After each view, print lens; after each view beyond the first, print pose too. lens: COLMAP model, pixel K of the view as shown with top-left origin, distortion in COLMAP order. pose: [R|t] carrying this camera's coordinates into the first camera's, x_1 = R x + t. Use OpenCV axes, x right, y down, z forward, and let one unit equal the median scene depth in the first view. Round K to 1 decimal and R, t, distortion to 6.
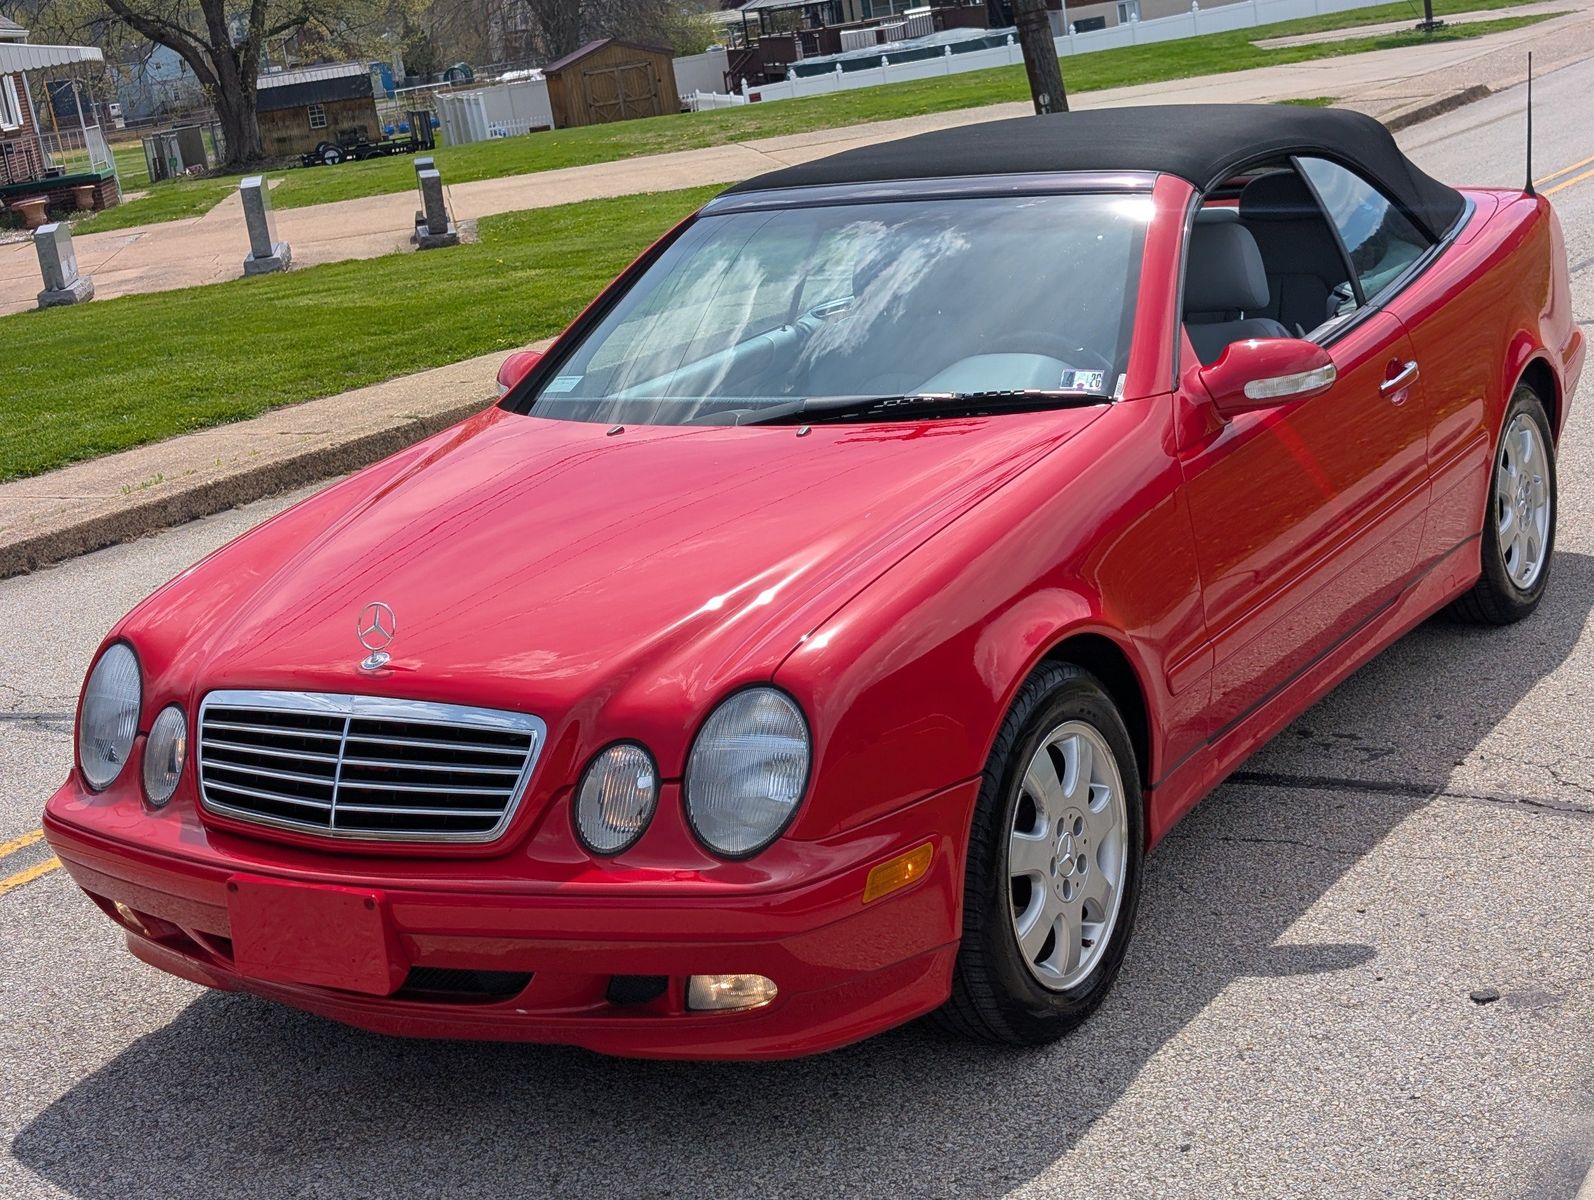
lens RADIAL K [[2529.1, 0, 889.5], [0, 2529.1, 641.9], [0, 0, 1]] dist [0.202078, -0.825206]
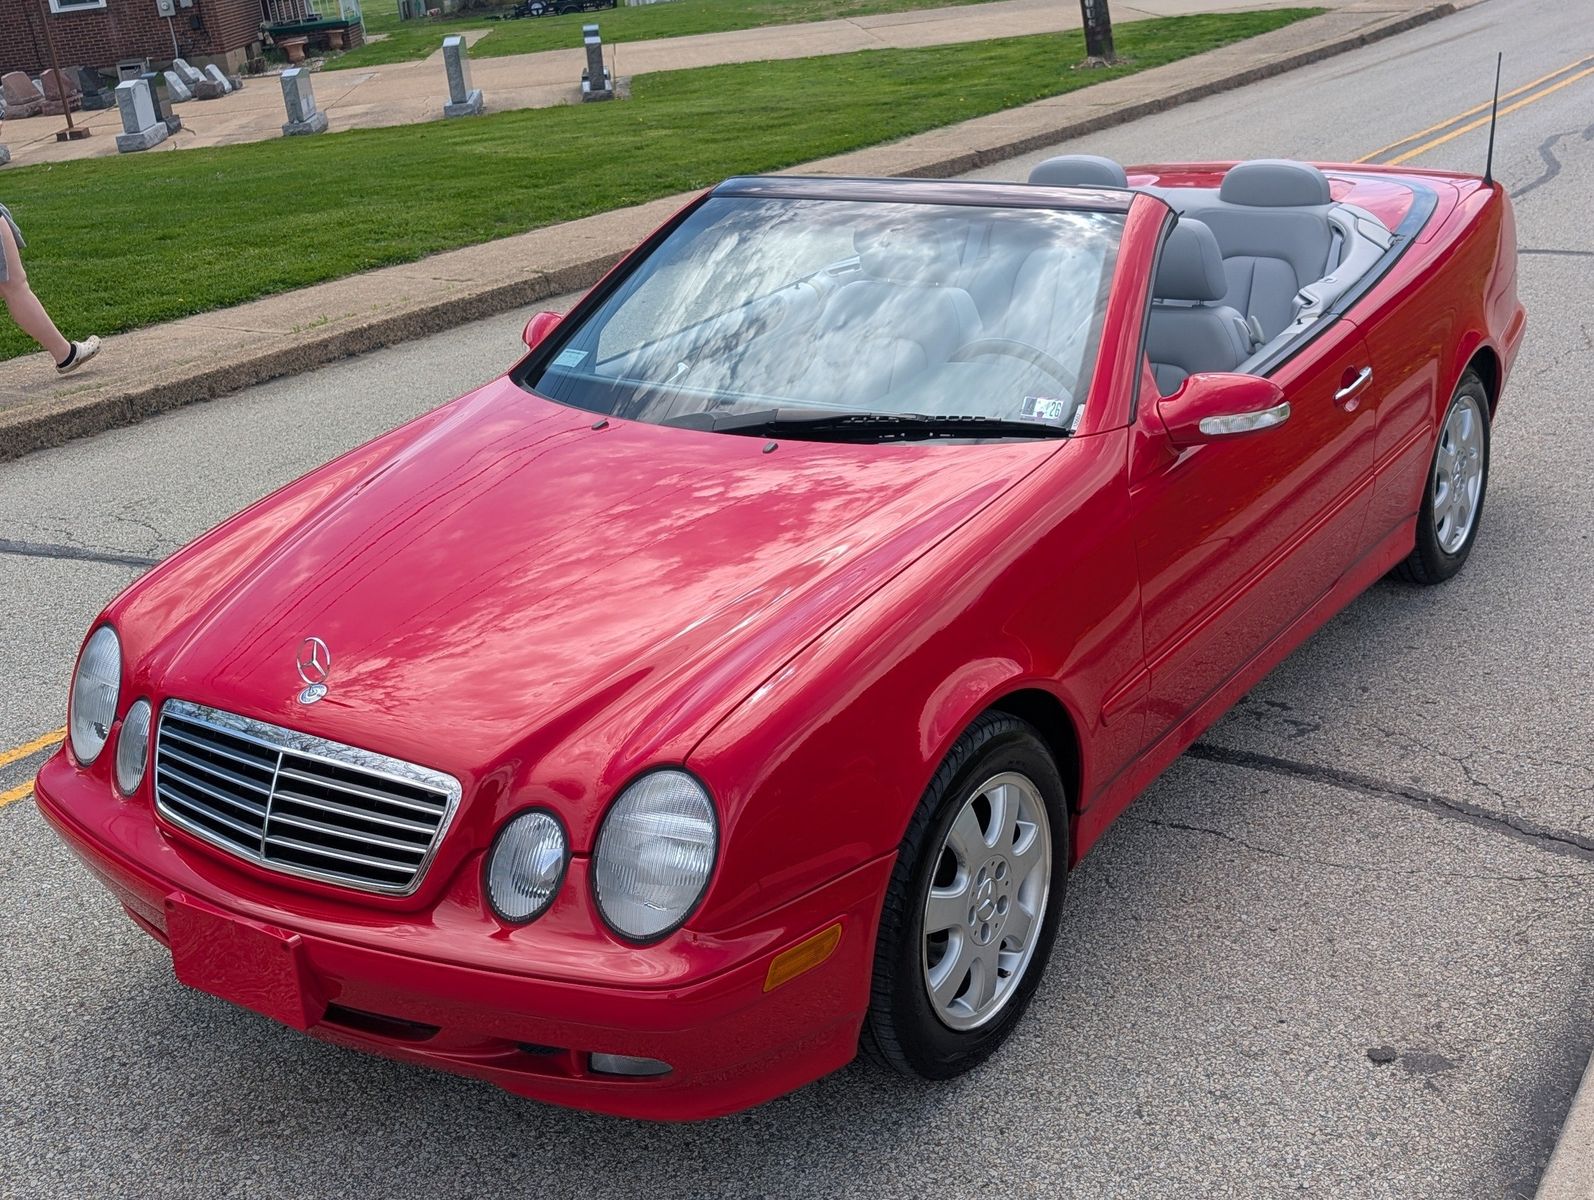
lens RADIAL K [[1956.3, 0, 845.8], [0, 1956.3, 642.3], [0, 0, 1]] dist [0.085755, -0.265056]
pose [[0.997246, 0.059839, -0.043813, 0.038894], [-0.054477, 0.991900, 0.114747, -0.102178], [0.050325, -0.112044, 0.992428, 0.203985]]
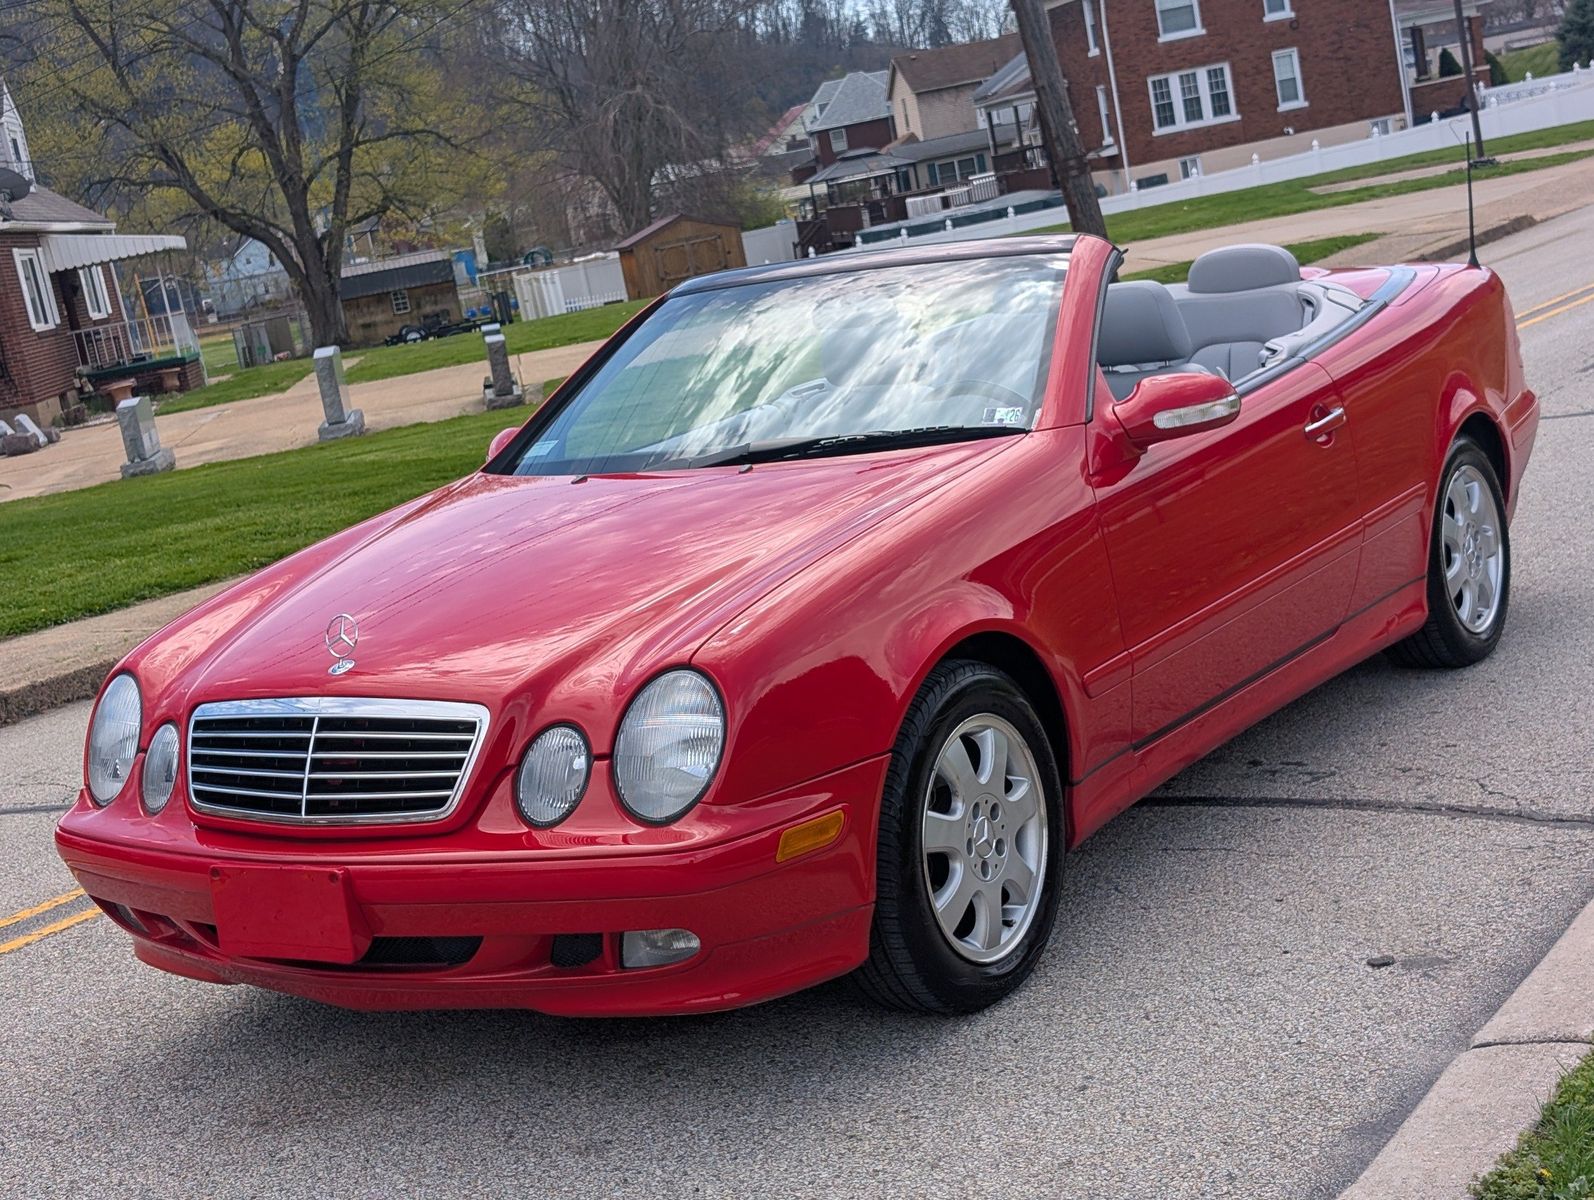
lens RADIAL K [[2516.8, 0, 834.1], [0, 2516.8, 616.7], [0, 0, 1]] dist [0.223935, -0.947279]
pose [[0.998312, -0.029402, -0.050089, 0.059119], [0.025826, 0.997171, -0.070592, 0.060651], [0.052023, 0.069179, 0.996247, -0.077258]]
